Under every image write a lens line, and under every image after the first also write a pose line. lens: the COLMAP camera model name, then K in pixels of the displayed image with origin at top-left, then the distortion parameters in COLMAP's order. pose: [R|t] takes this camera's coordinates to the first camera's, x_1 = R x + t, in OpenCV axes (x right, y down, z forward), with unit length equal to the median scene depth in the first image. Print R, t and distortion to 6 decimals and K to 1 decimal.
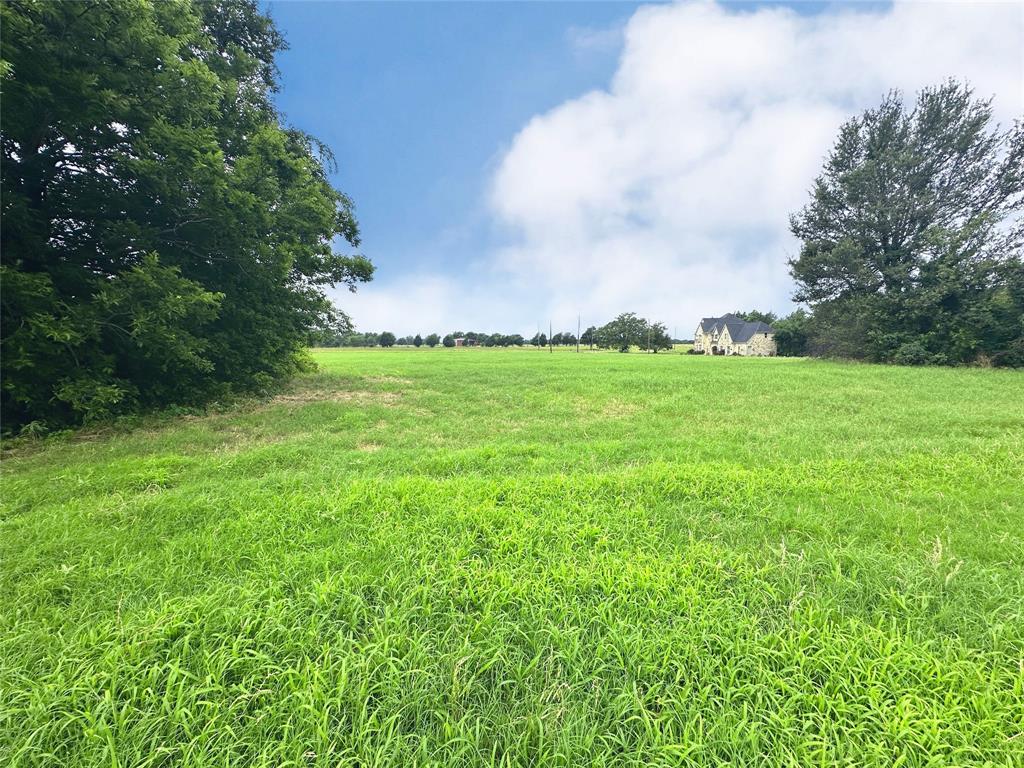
lens RADIAL K [[408.4, 0, 512.7], [0, 408.4, 384.9], [0, 0, 1]] dist [-0.002920, 0.000760]
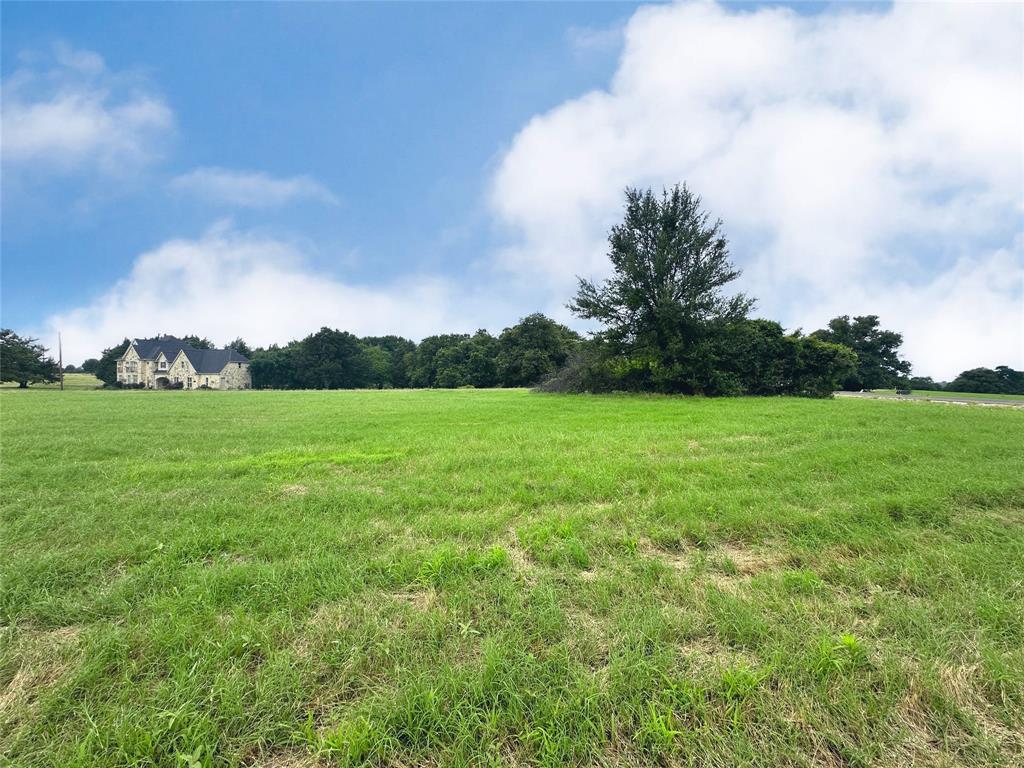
lens RADIAL K [[408.4, 0, 520.9], [0, 408.4, 385.0], [0, 0, 1]] dist [-0.002920, 0.000760]
pose [[0.235621, -0.016084, 0.971712, -1.300749], [0.087957, 0.996113, -0.004840, -0.293153], [-0.967856, 0.086609, 0.236120, 2.819888]]
